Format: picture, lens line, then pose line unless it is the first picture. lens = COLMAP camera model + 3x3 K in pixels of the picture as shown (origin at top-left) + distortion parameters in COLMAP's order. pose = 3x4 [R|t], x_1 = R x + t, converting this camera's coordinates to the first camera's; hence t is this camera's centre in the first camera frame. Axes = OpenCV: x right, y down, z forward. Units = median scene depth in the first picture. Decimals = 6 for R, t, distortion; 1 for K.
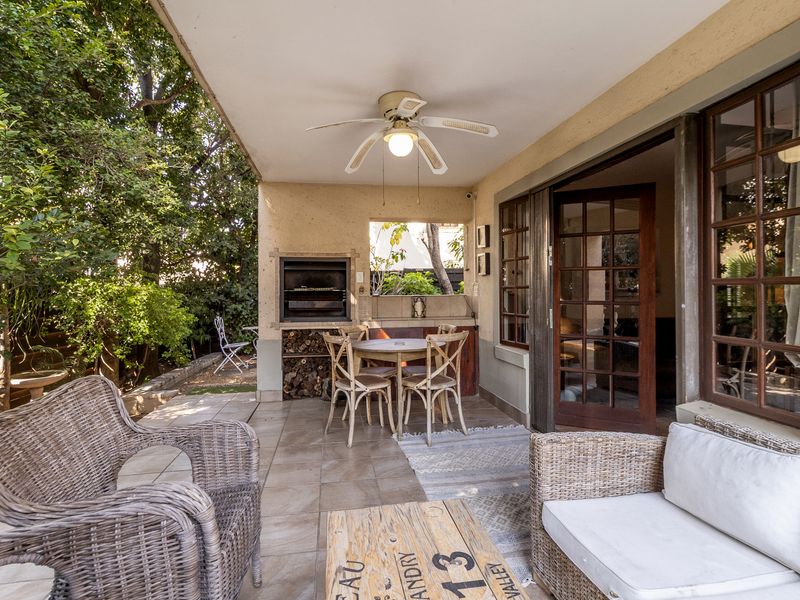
lens RADIAL K [[432.5, 0, 397.8], [0, 432.5, 295.8], [0, 0, 1]] dist [0.002894, 0.000285]
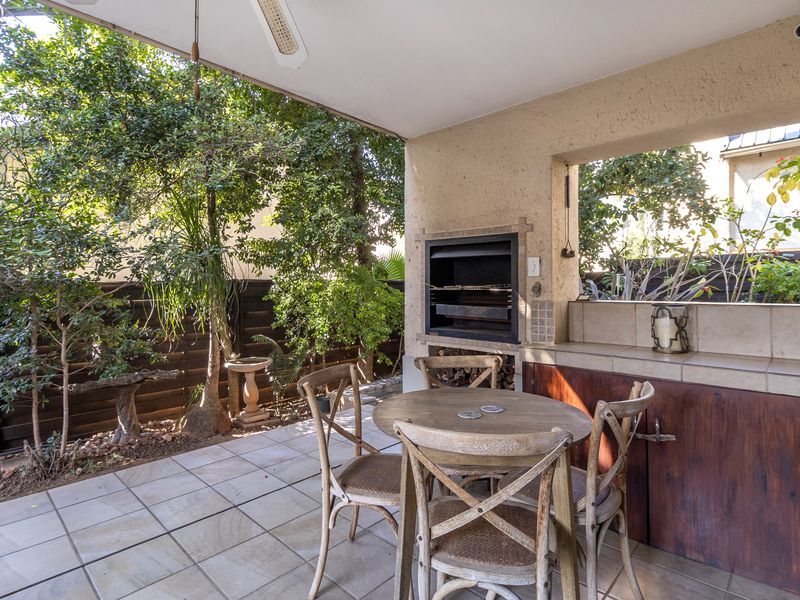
lens RADIAL K [[432.5, 0, 397.0], [0, 432.5, 281.4], [0, 0, 1]] dist [0.002894, 0.000285]
pose [[0.605456, 0.003686, -0.795871, 0.253570], [-0.013653, 0.999890, -0.005756, -0.019151], [0.795762, 0.014350, 0.605439, 0.533552]]
